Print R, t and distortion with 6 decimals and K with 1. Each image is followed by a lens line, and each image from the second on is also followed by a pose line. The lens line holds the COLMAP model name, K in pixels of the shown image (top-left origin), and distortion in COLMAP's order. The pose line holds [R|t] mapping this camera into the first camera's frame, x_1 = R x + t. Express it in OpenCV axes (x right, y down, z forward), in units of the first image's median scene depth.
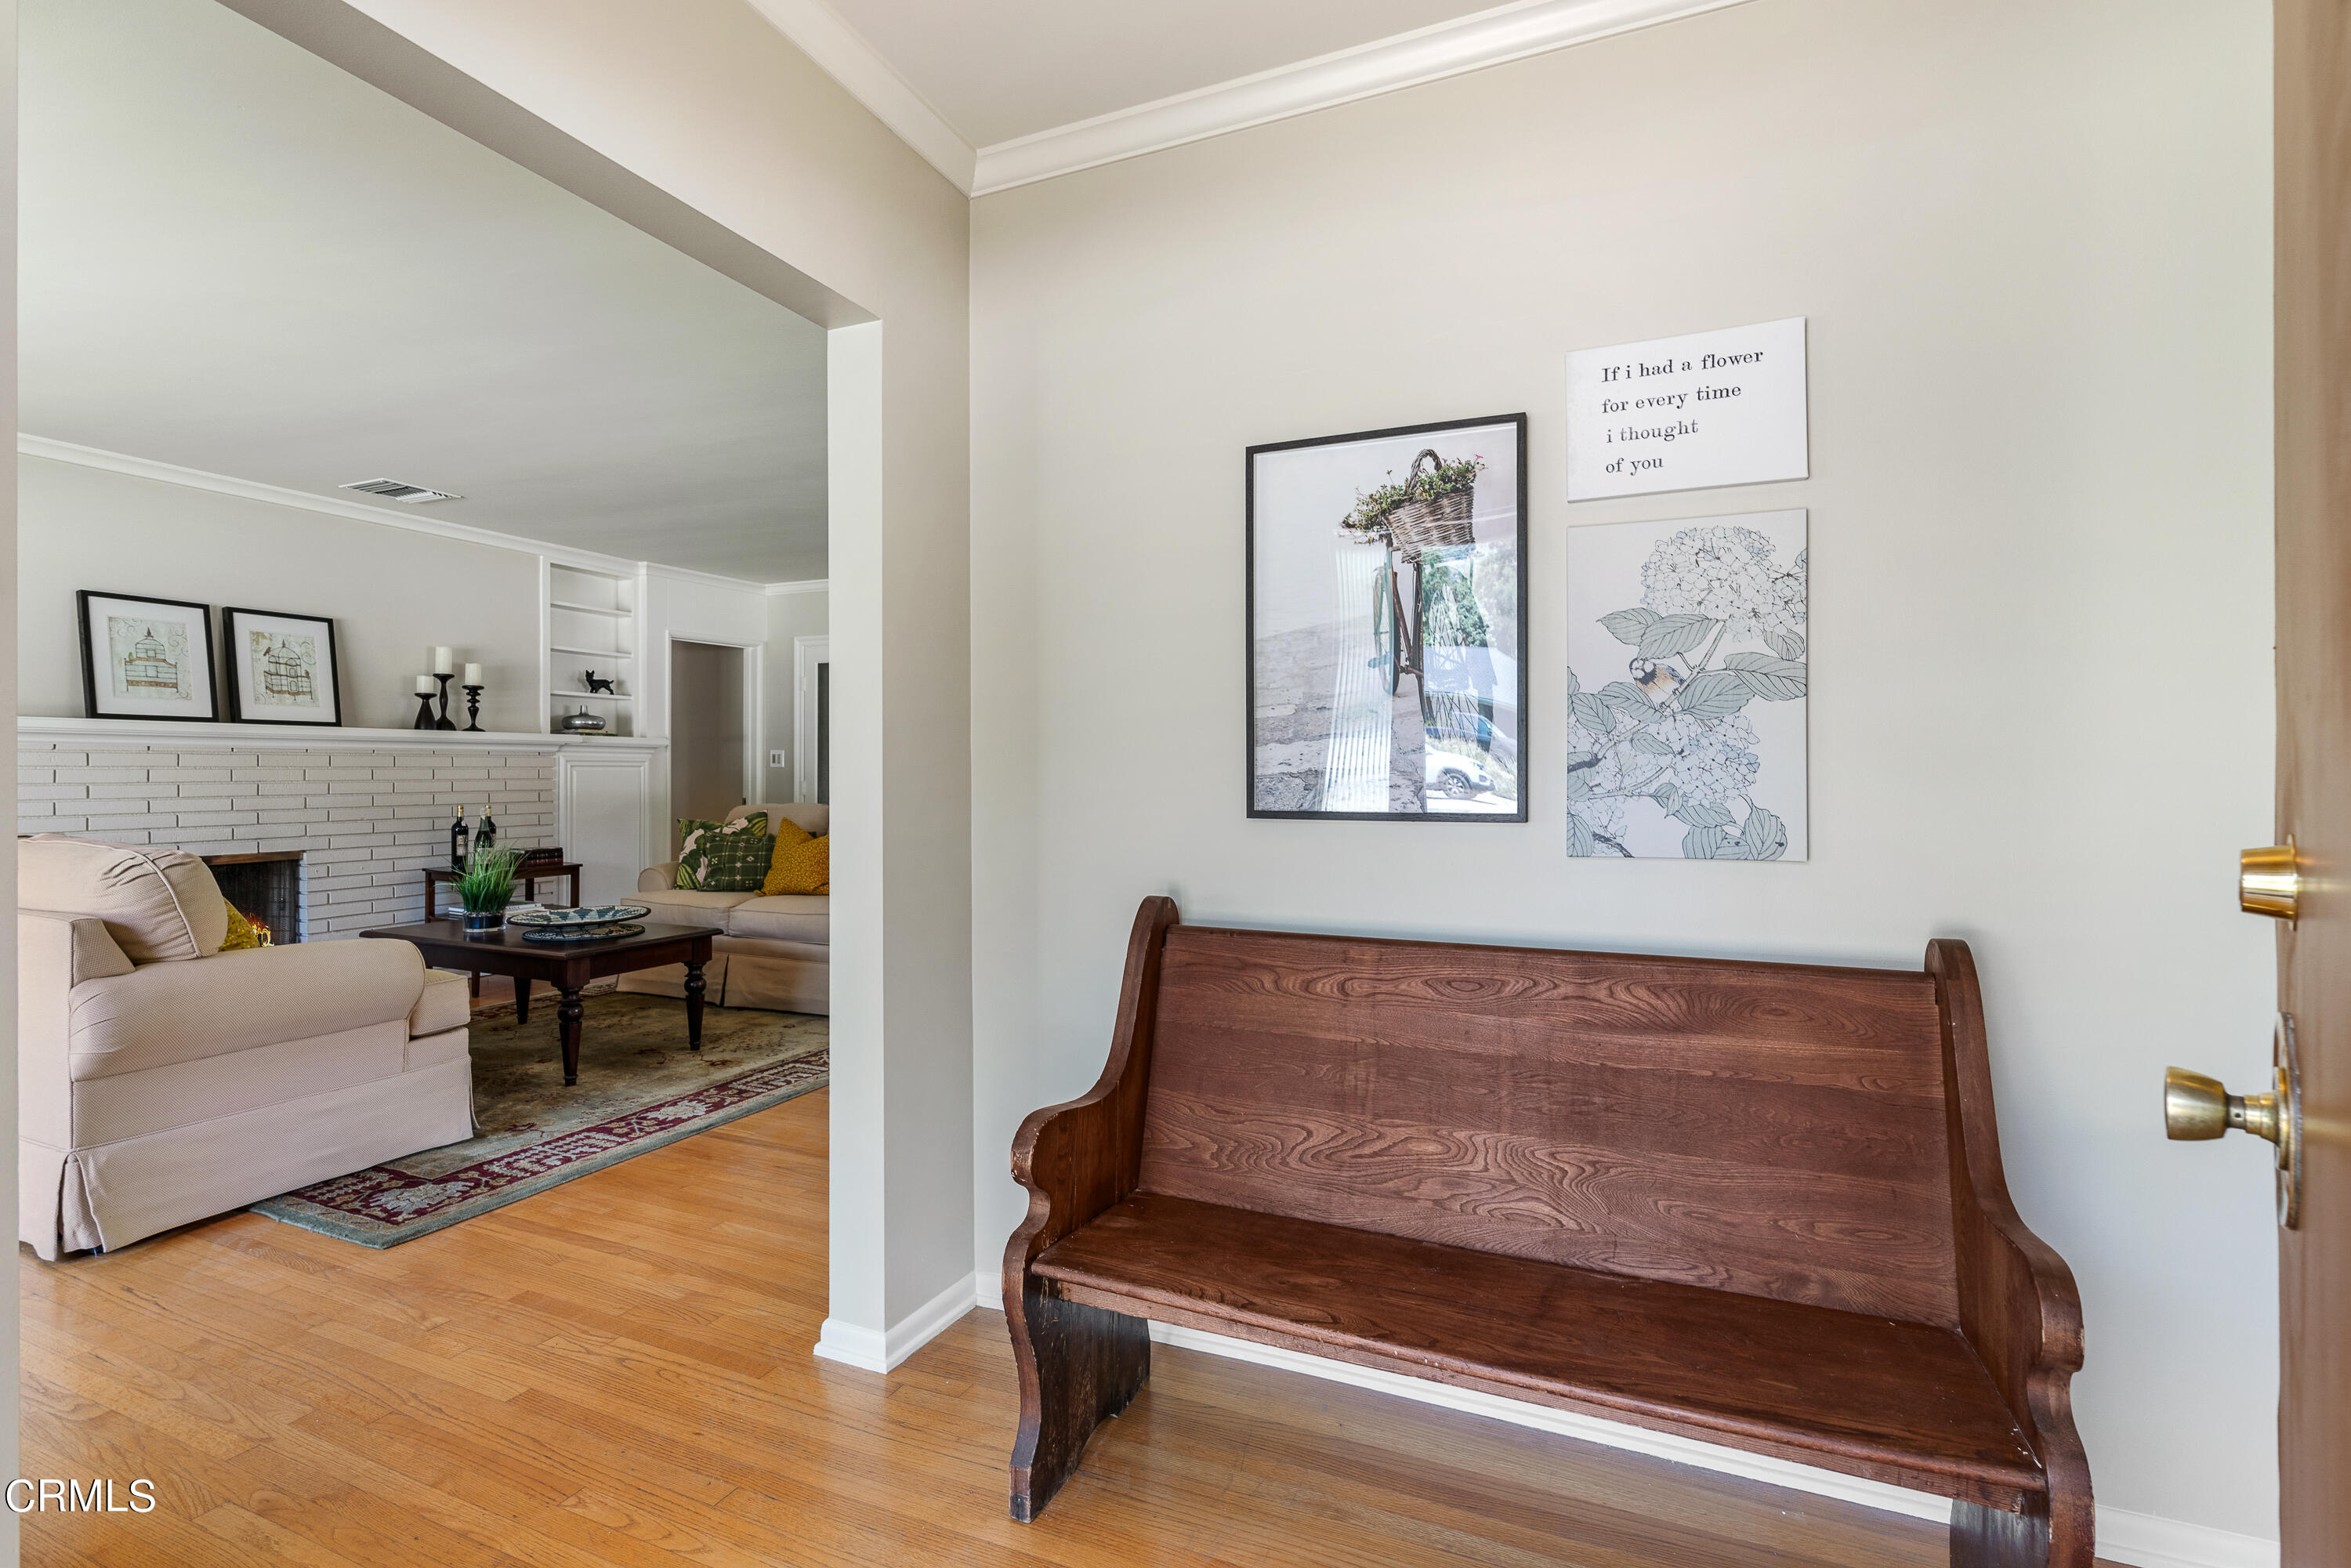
lens RADIAL K [[1075.8, 0, 1173.2], [0, 1075.8, 770.5], [0, 0, 1]] dist [-0.014621, 0.006304]
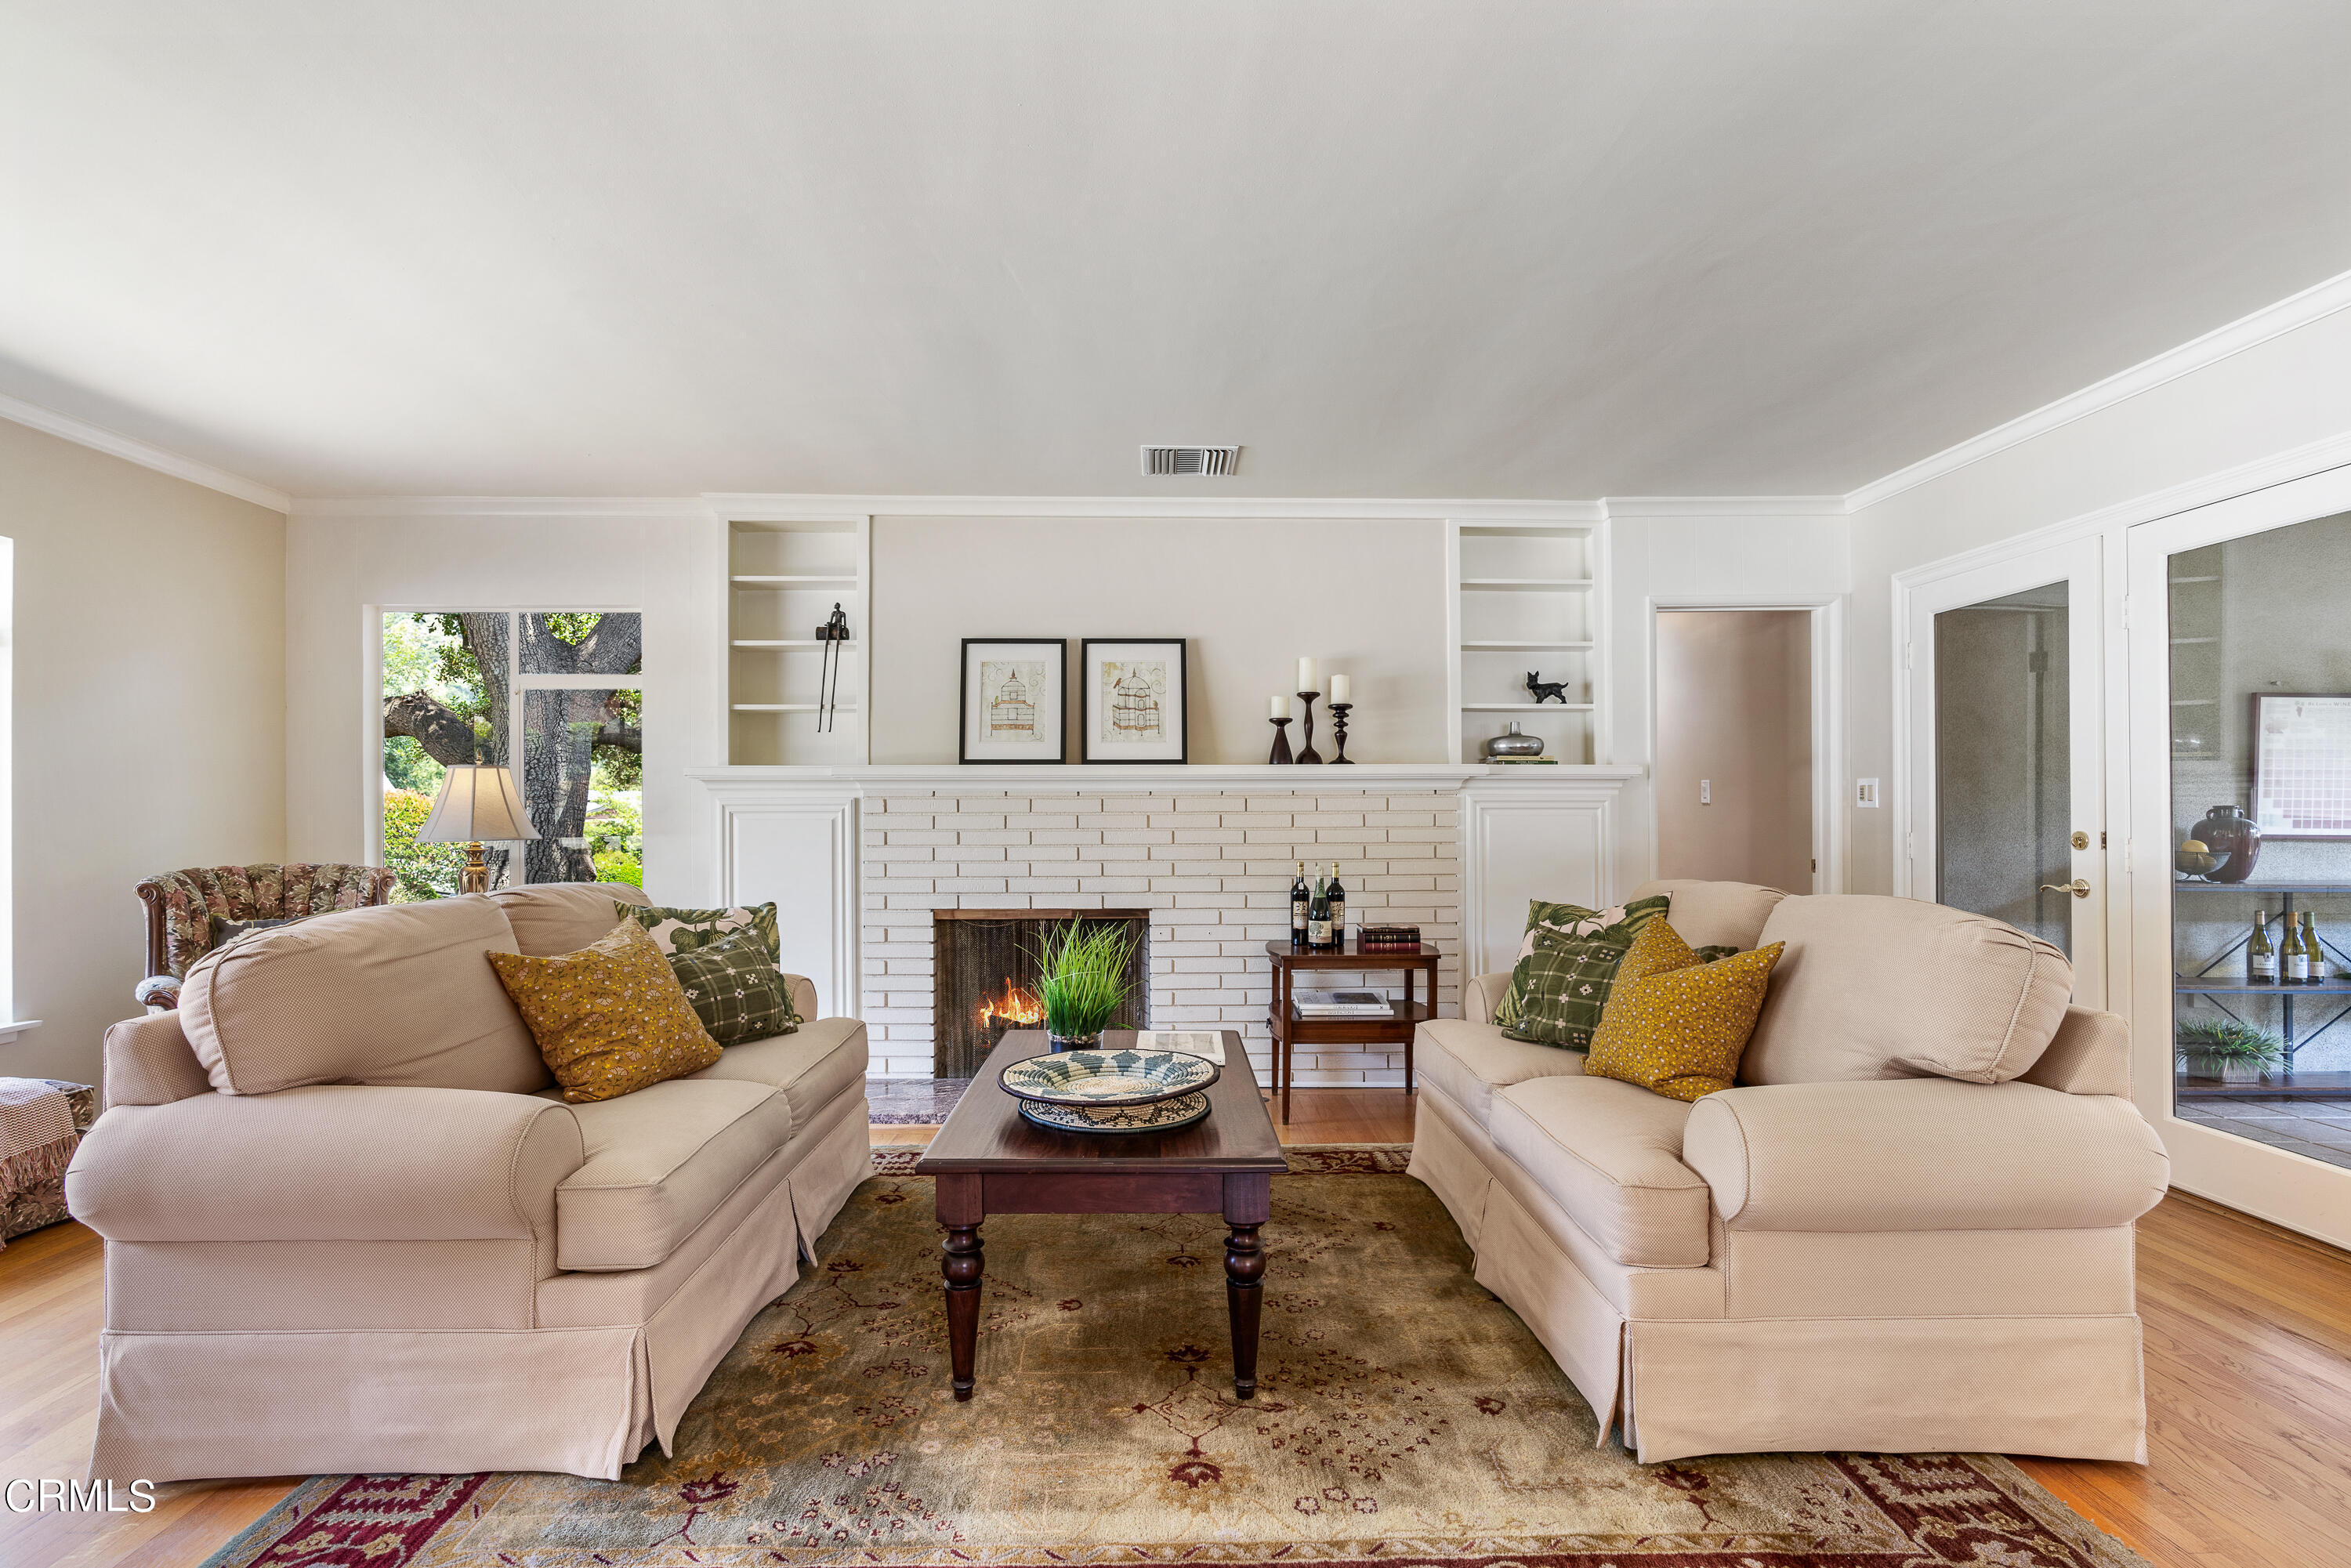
lens RADIAL K [[1066.3, 0, 1175.2], [0, 1066.3, 807.5], [0, 0, 1]] dist [-0.009914, 0.000877]
pose [[0.423439, -0.005728, -0.905907, -0.019727], [0.003126, 0.999983, -0.004862, -0.002828], [0.905919, -0.000773, 0.423450, 0.668219]]
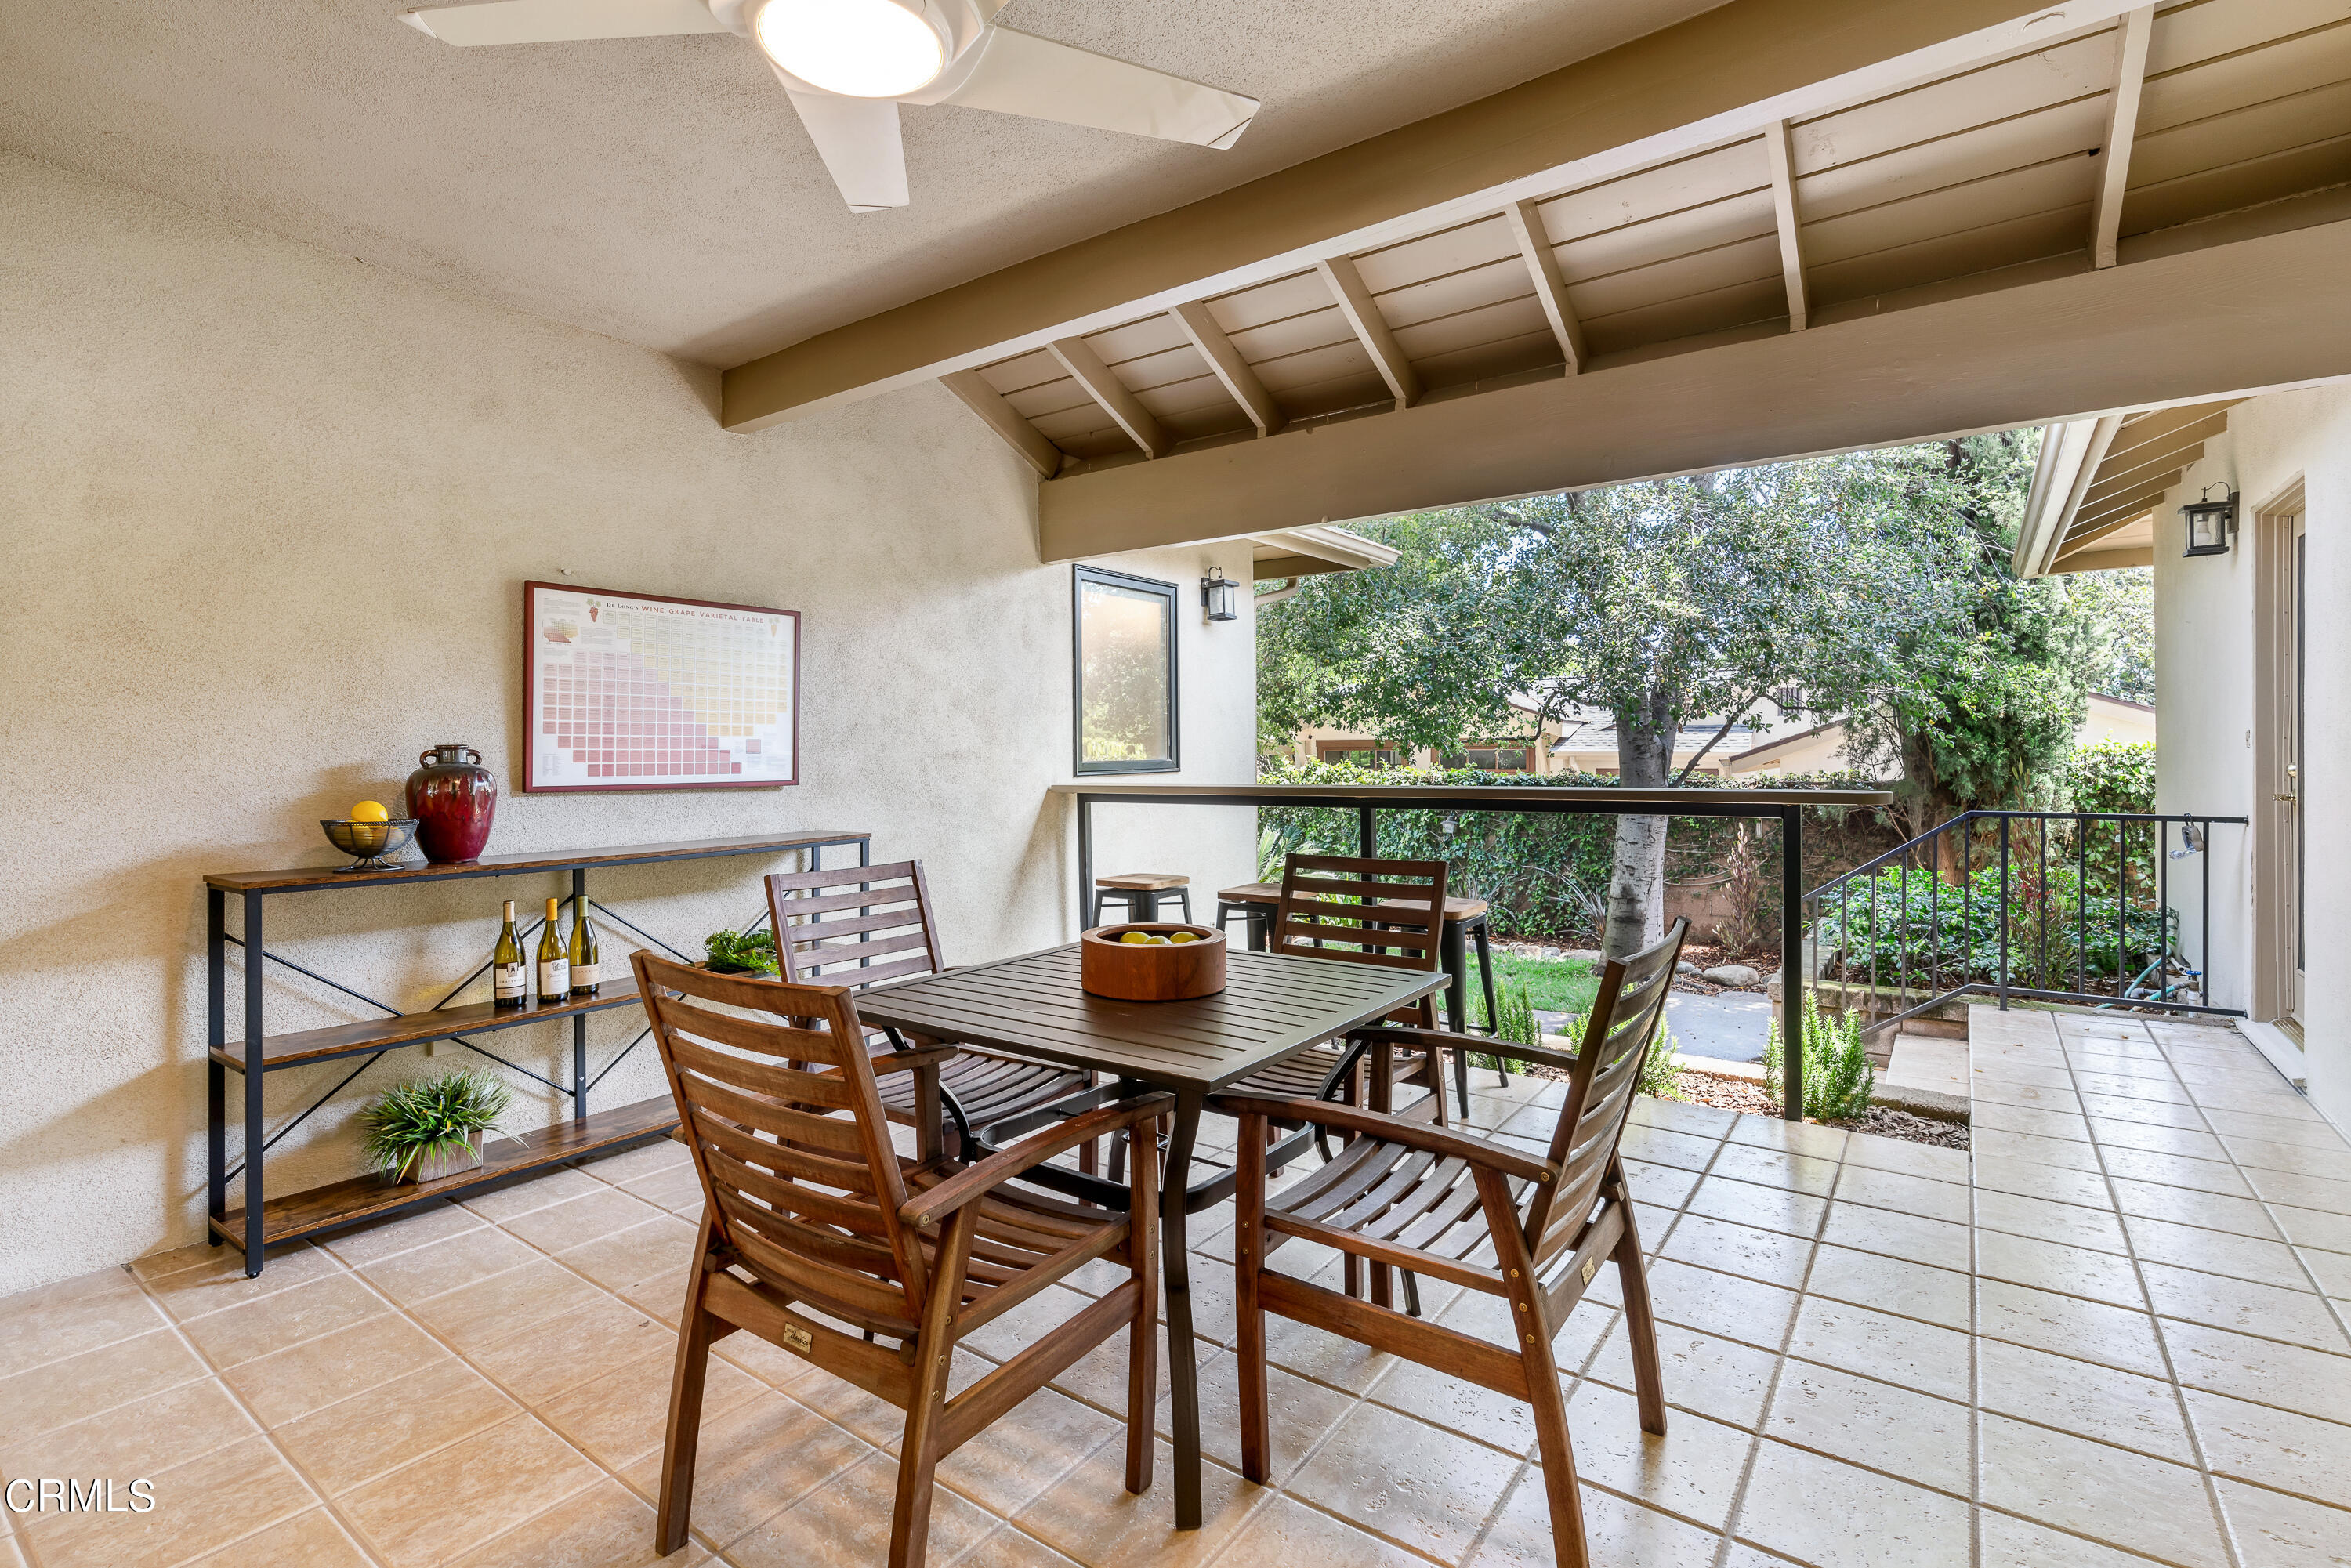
lens RADIAL K [[1075.8, 0, 1173.2], [0, 1075.8, 770.5], [0, 0, 1]] dist [-0.014621, 0.006304]
pose [[0.974917, -0.011236, -0.222286, 0.064641], [0.015396, 0.999737, 0.016990, 0.004571], [0.222037, -0.019986, 0.974833, 1.359906]]
